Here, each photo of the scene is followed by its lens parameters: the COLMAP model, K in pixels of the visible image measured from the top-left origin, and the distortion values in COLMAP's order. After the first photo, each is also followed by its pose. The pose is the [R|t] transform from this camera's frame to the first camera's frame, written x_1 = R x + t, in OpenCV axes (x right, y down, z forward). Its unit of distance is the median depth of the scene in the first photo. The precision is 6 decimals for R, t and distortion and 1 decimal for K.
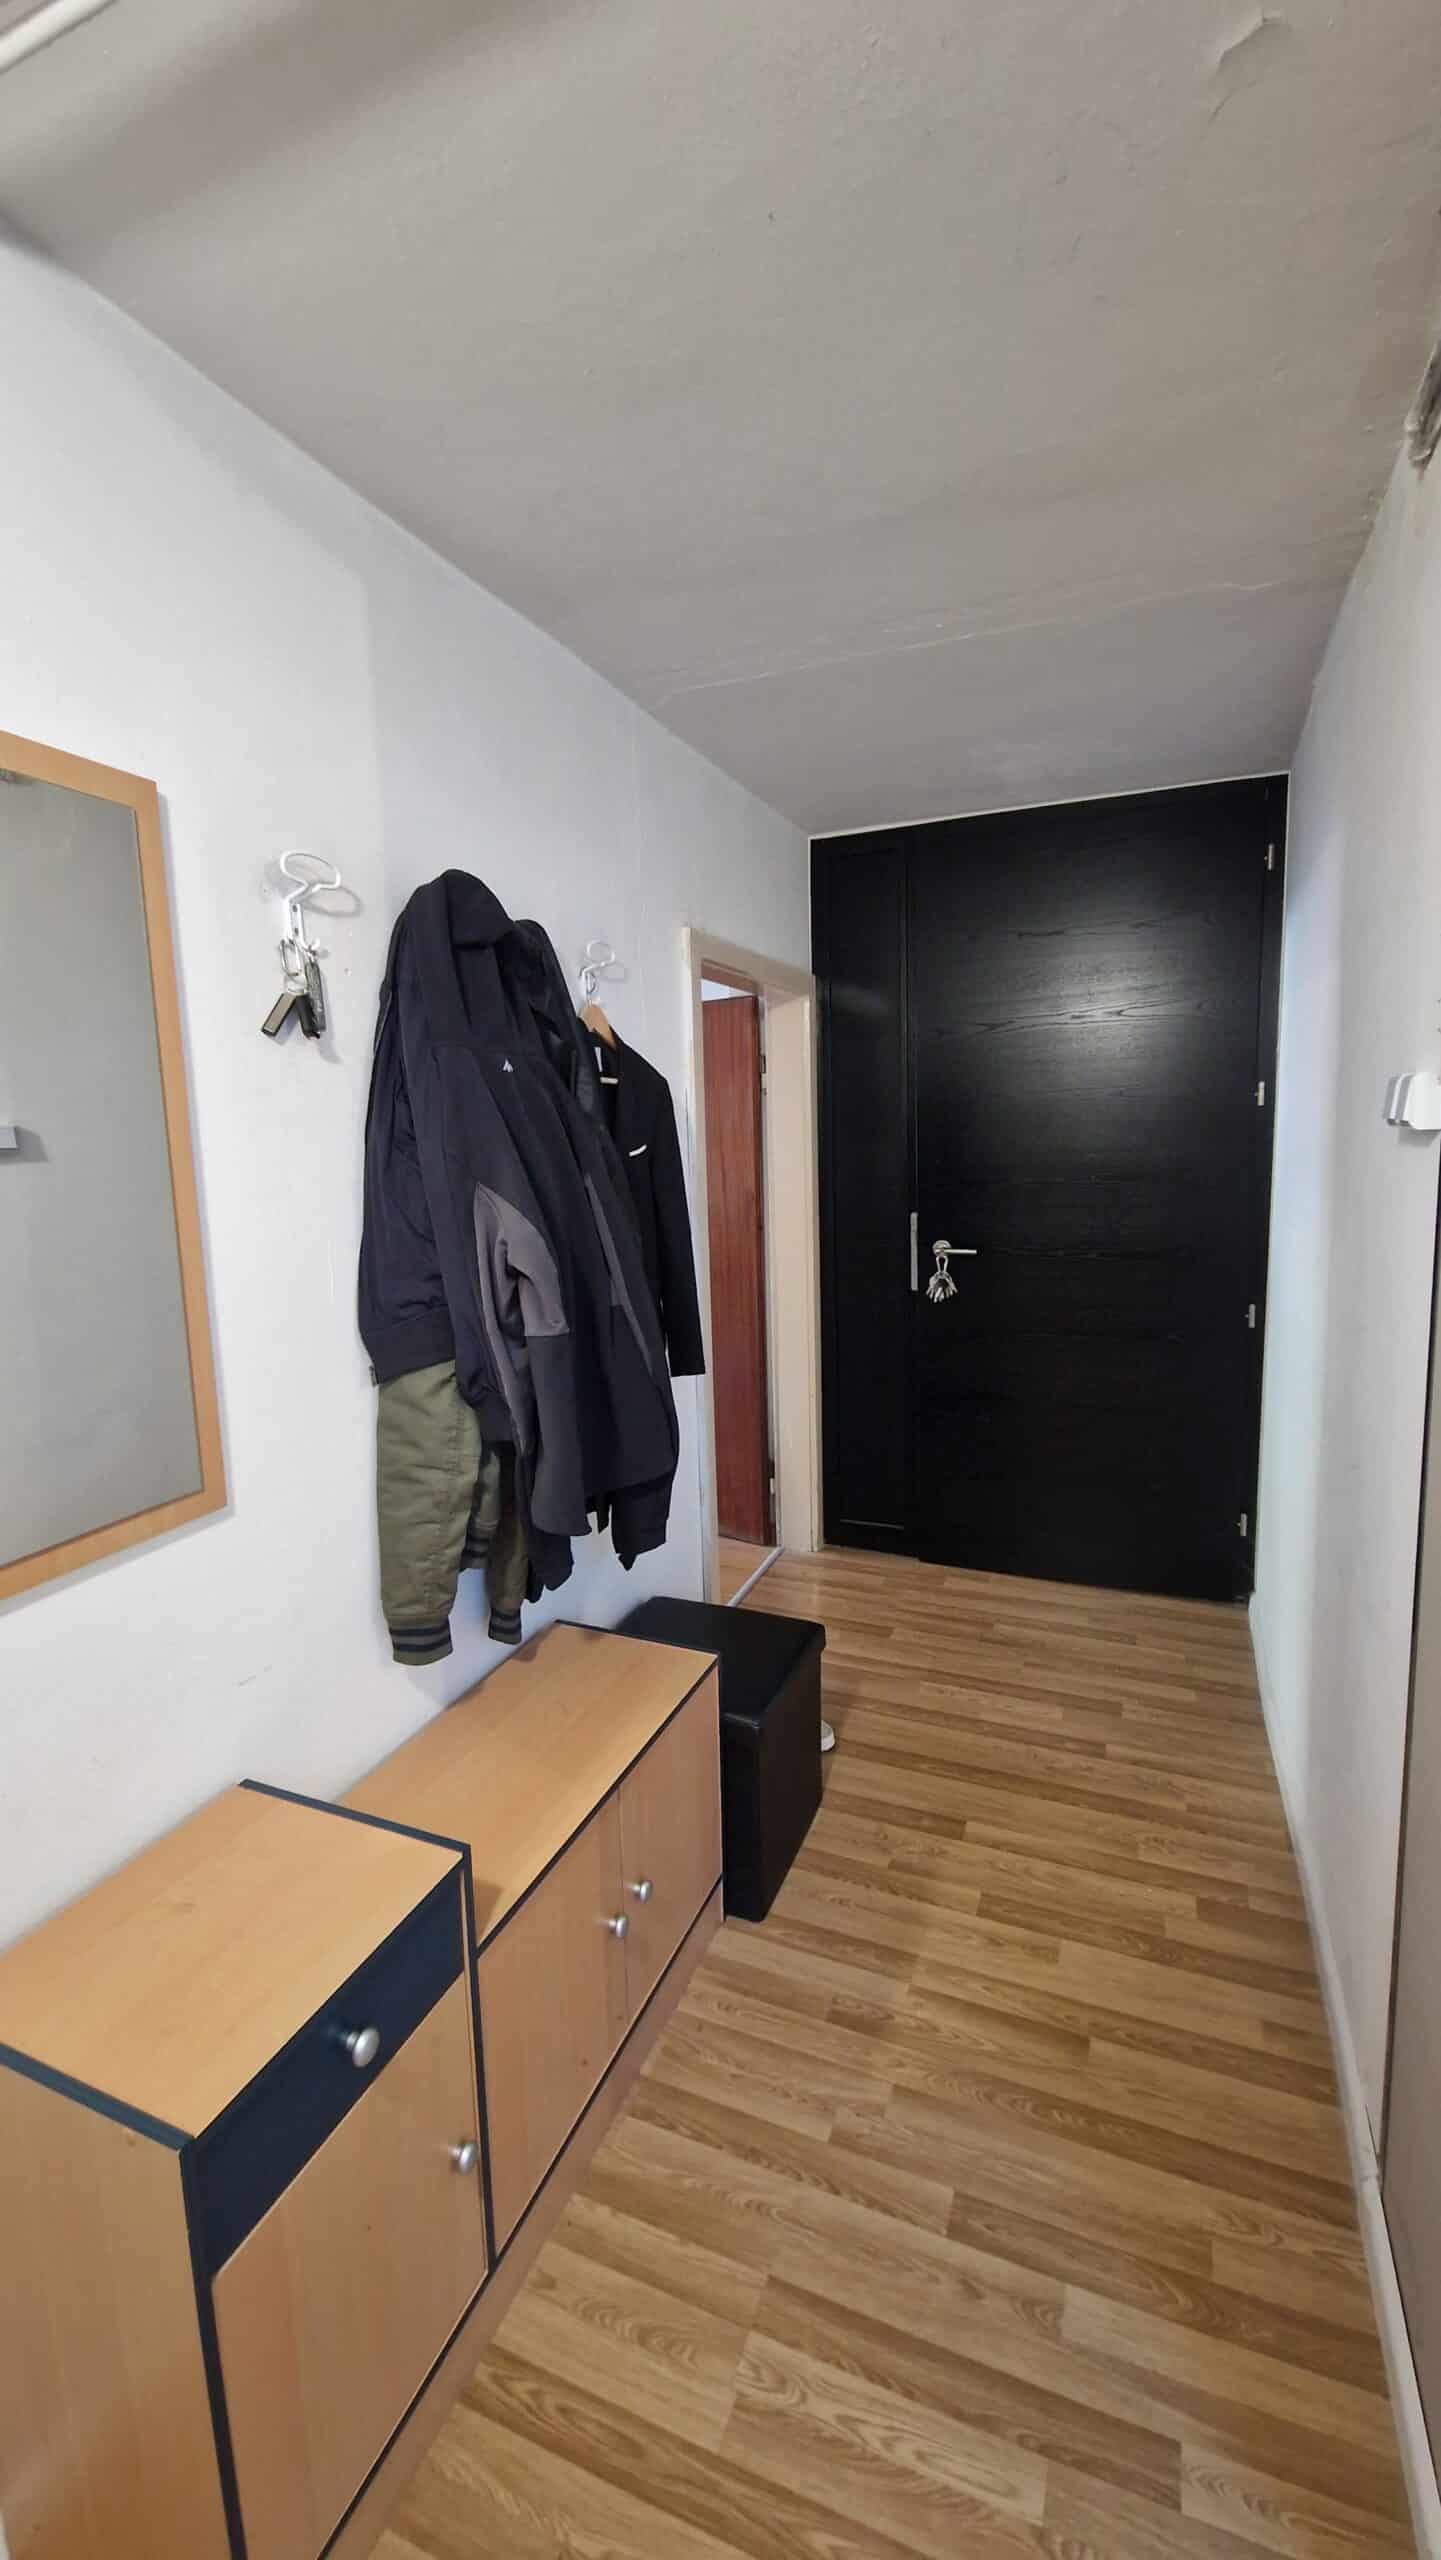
lens RADIAL K [[1083.5, 0, 720.5], [0, 1083.5, 1280.0], [0, 0, 1]] dist [-0.000576, -0.000082]
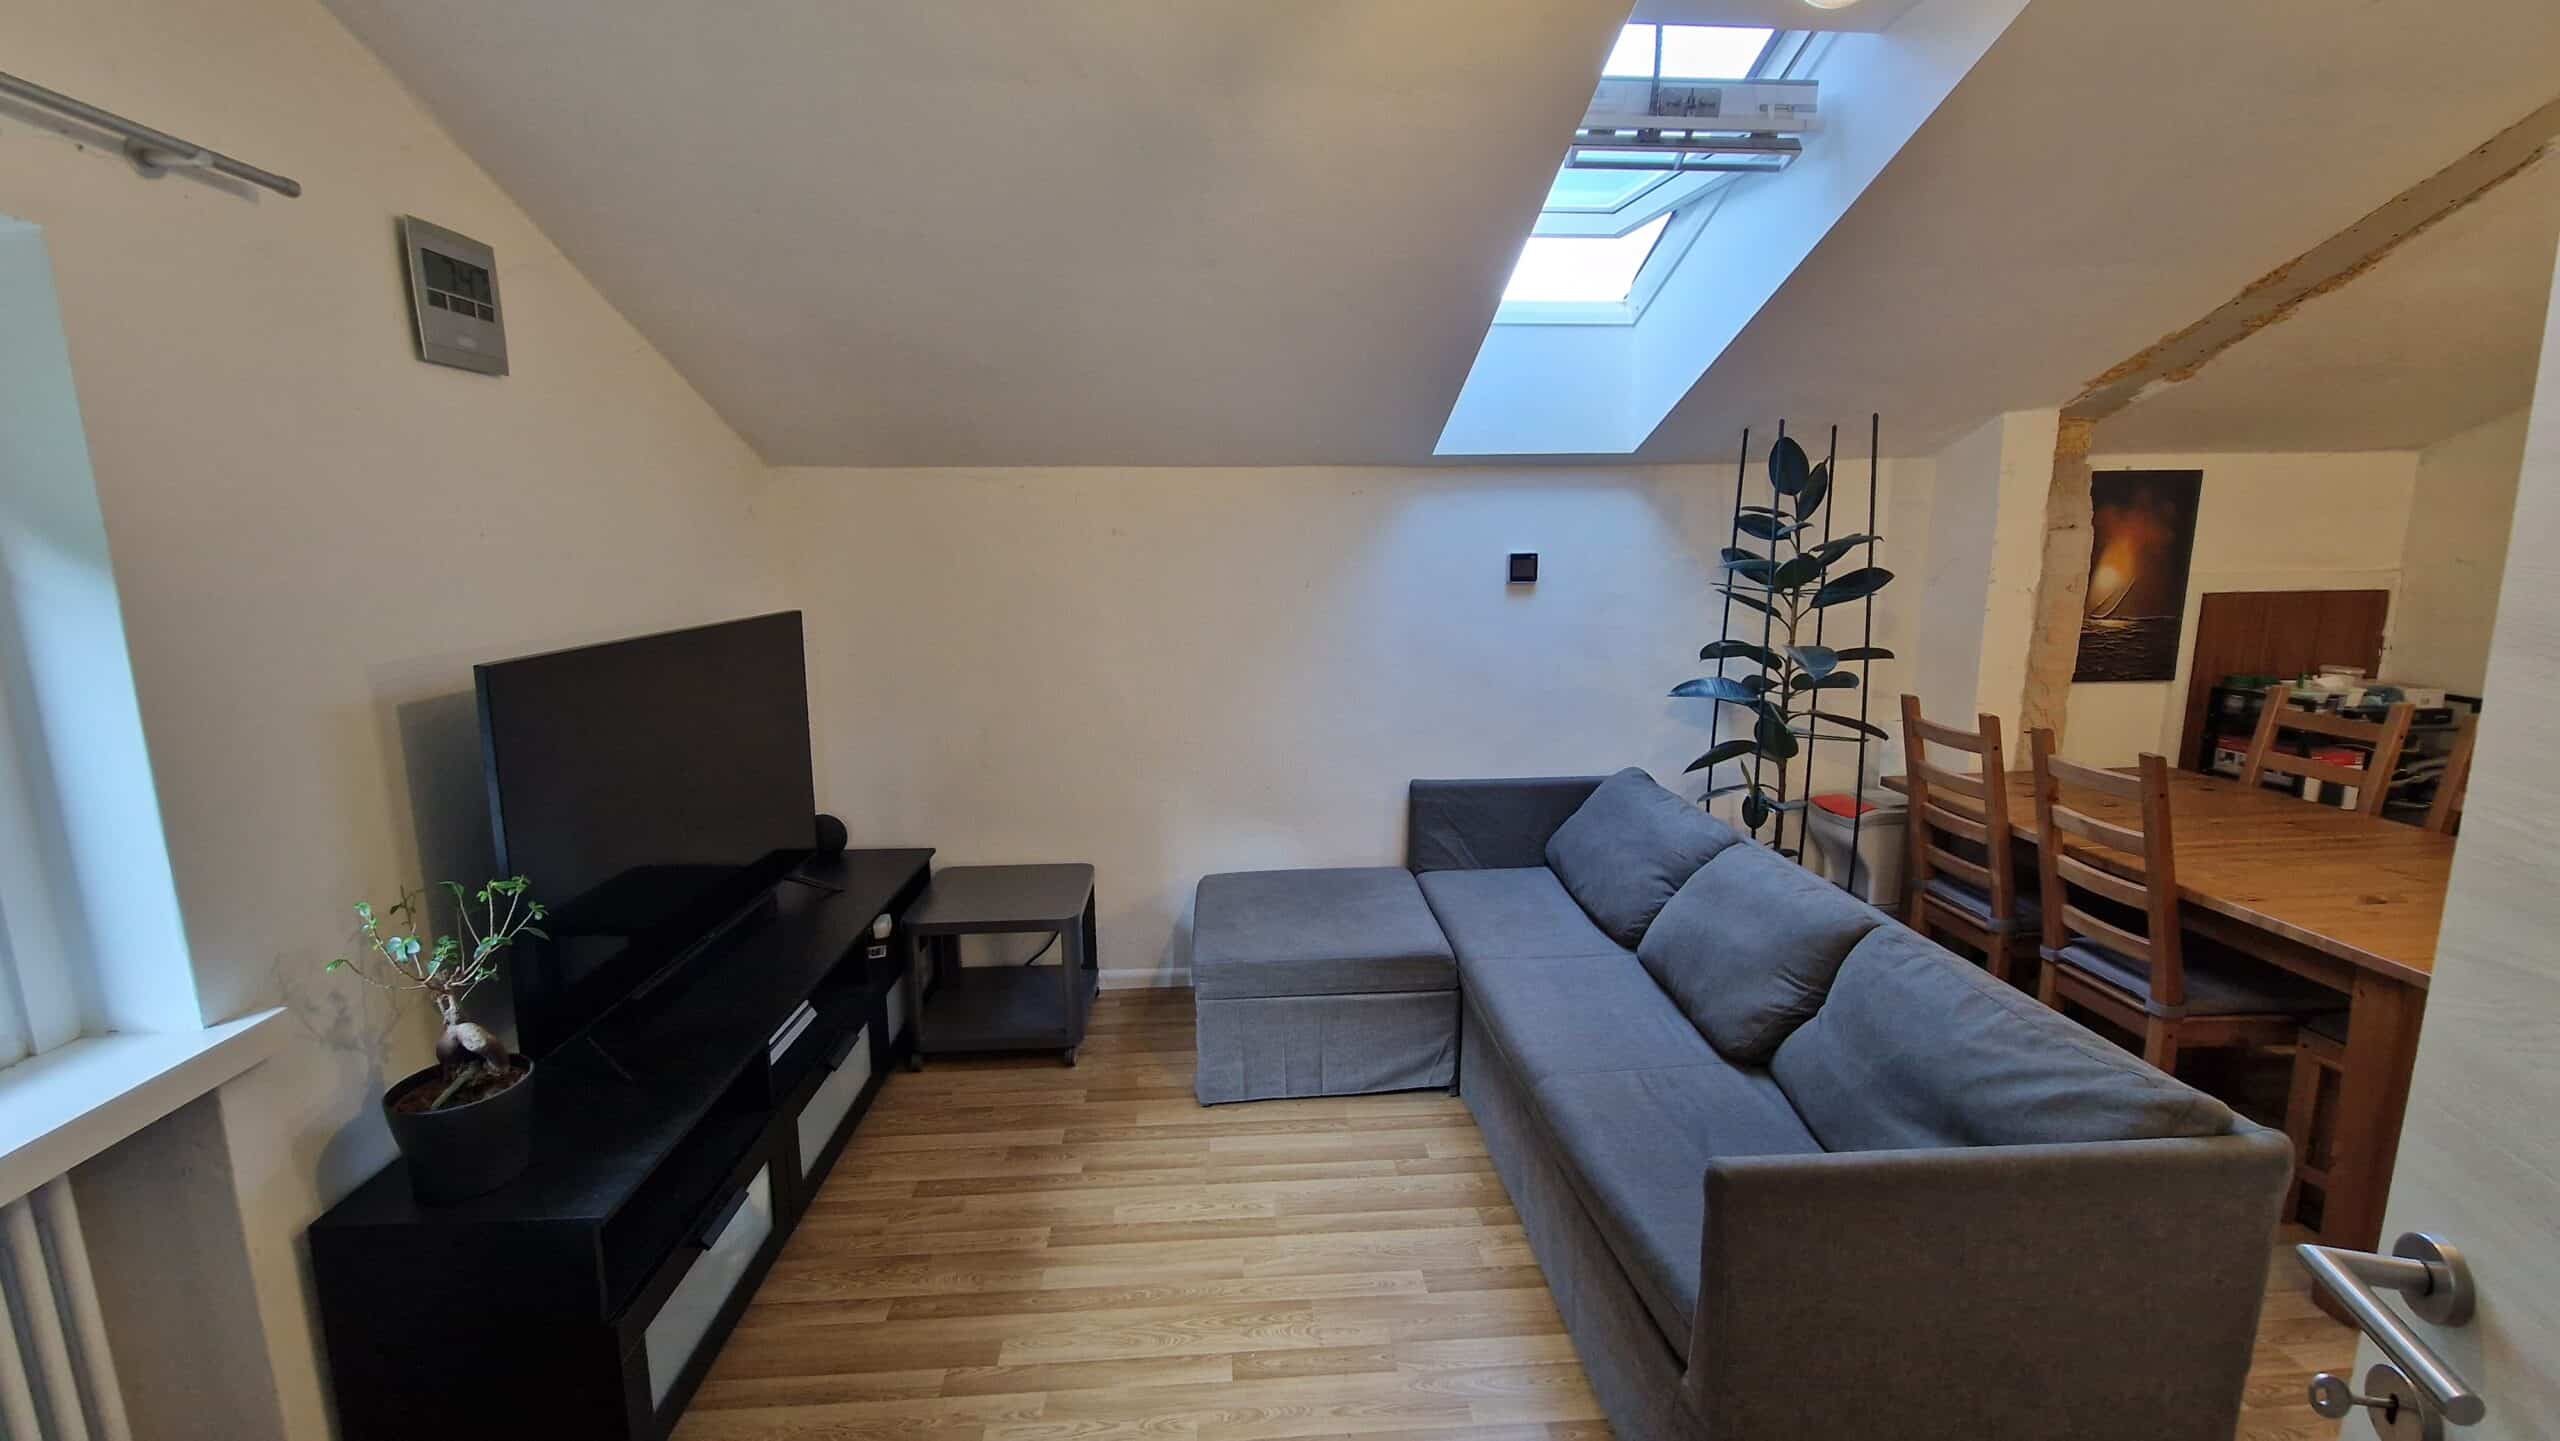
lens RADIAL K [[1083.5, 0, 1280.0], [0, 1083.5, 720.5], [0, 0, 1]] dist [-0.000576, -0.000082]
pose [[-0.894121, 0.111137, -0.433816, 0.581055], [-0.033764, 0.949229, 0.312769, -0.316735], [0.446551, 0.294301, -0.844973, 1.807734]]
